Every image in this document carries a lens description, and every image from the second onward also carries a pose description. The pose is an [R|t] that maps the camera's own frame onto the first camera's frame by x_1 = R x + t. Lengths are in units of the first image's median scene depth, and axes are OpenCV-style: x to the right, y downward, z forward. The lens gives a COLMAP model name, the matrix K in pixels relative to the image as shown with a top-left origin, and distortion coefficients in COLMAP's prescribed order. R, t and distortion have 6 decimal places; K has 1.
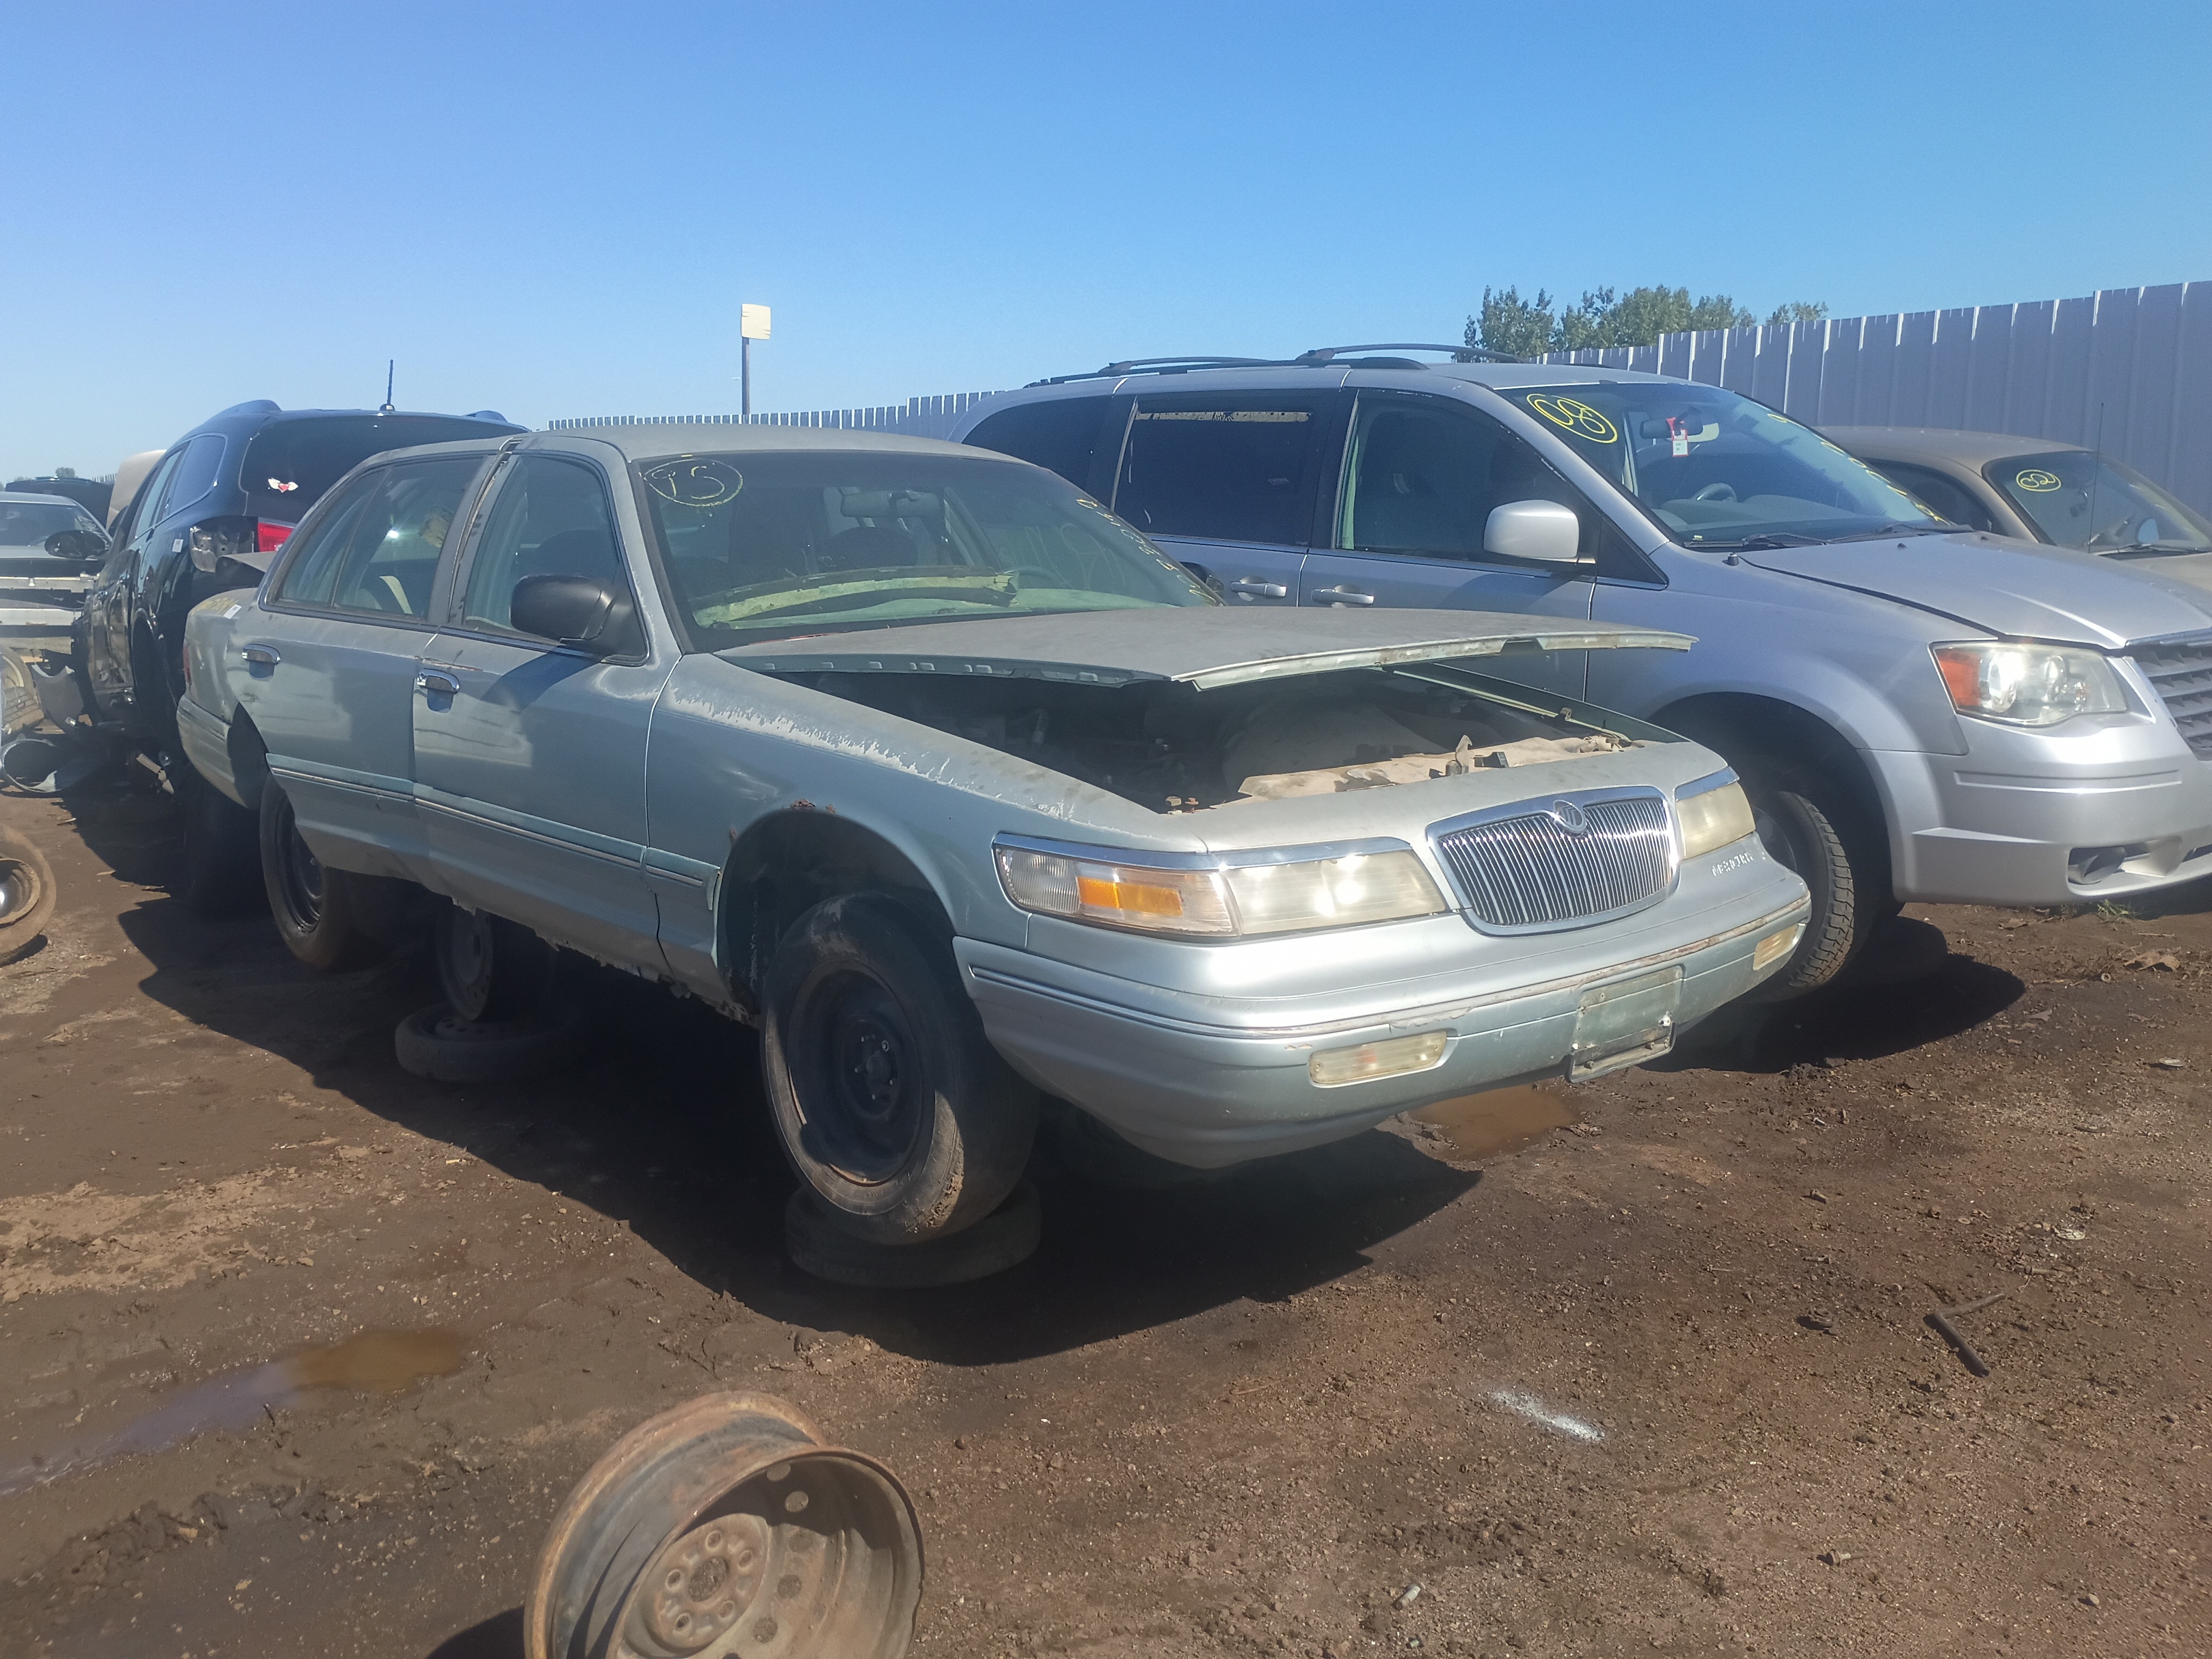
lens RADIAL K [[1859.4, 0, 1116.1], [0, 1859.4, 812.3], [0, 0, 1]] dist [0.054802, -0.061969]
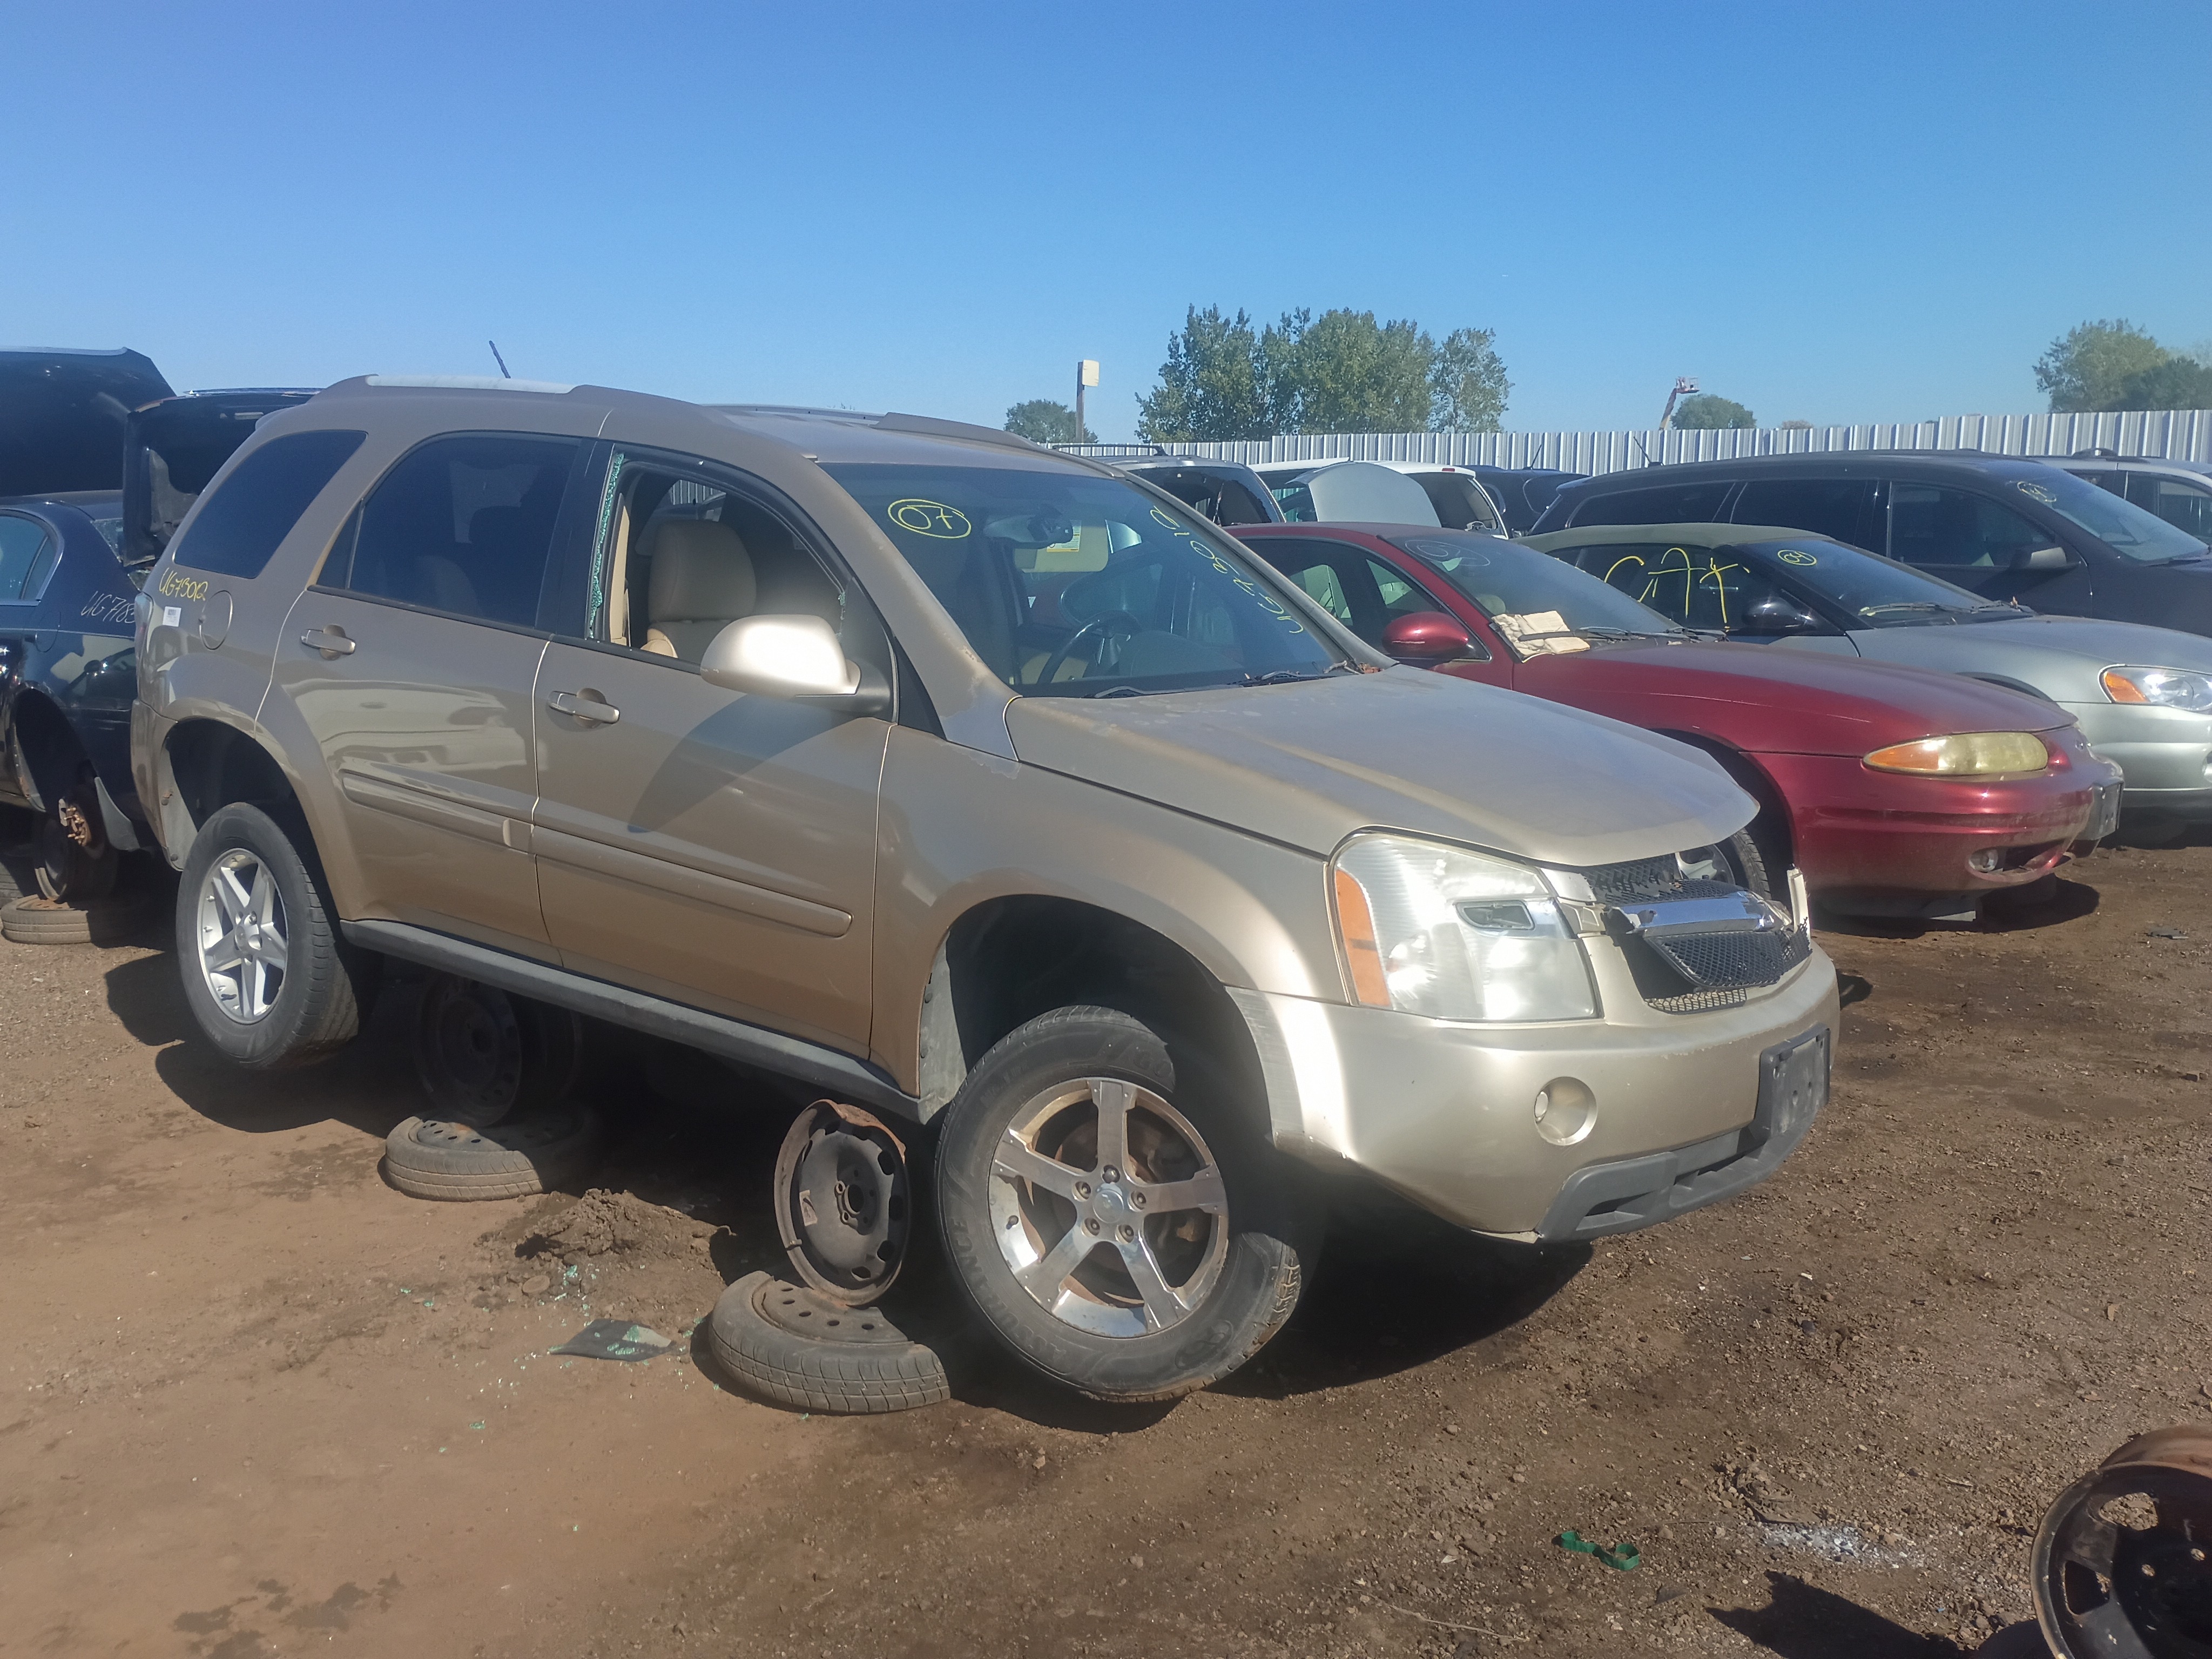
lens RADIAL K [[1859.4, 0, 1116.1], [0, 1859.4, 812.3], [0, 0, 1]] dist [0.054802, -0.061969]
pose [[0.980888, -0.025937, 0.192836, -1.604825], [0.025945, 0.999660, 0.002488, 0.167491], [-0.192835, 0.002563, 0.981228, -1.096802]]
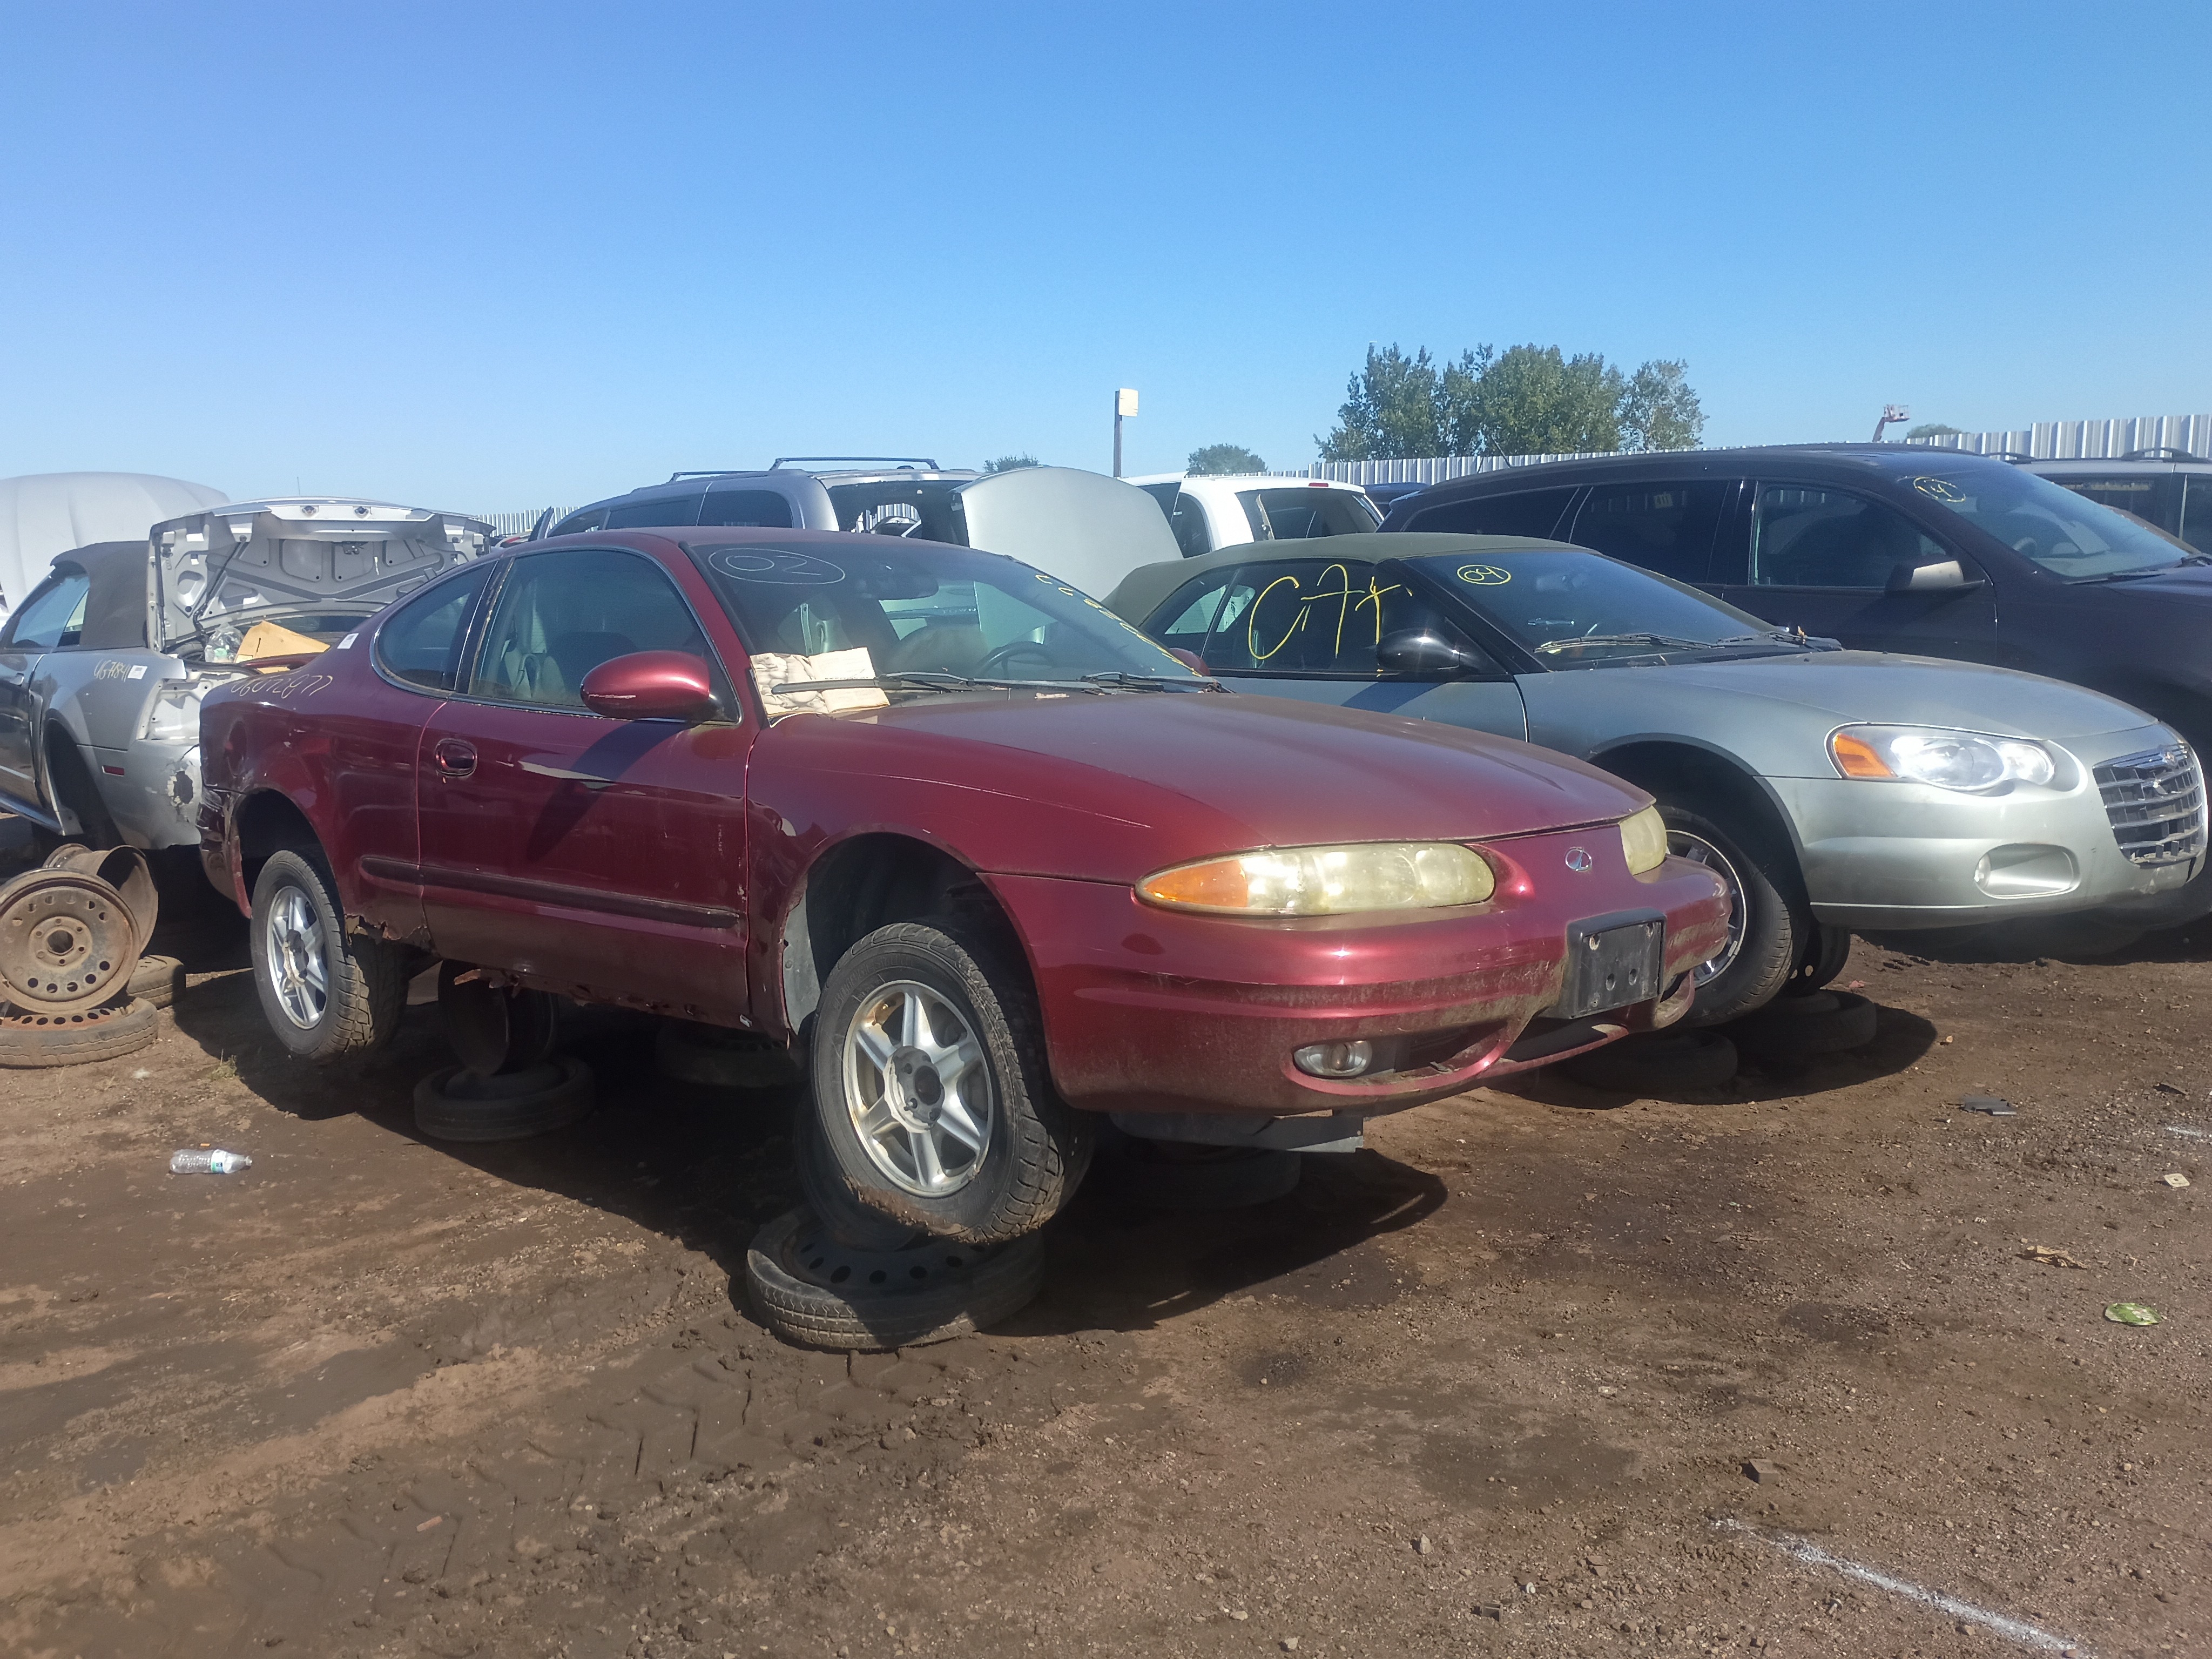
lens RADIAL K [[1859.4, 0, 1116.1], [0, 1859.4, 812.3], [0, 0, 1]] dist [0.054802, -0.061969]
pose [[0.996078, -0.020557, 0.086054, -1.146926], [0.022709, 0.999451, -0.024110, 0.145115], [-0.085511, 0.025970, 0.995999, -0.833298]]
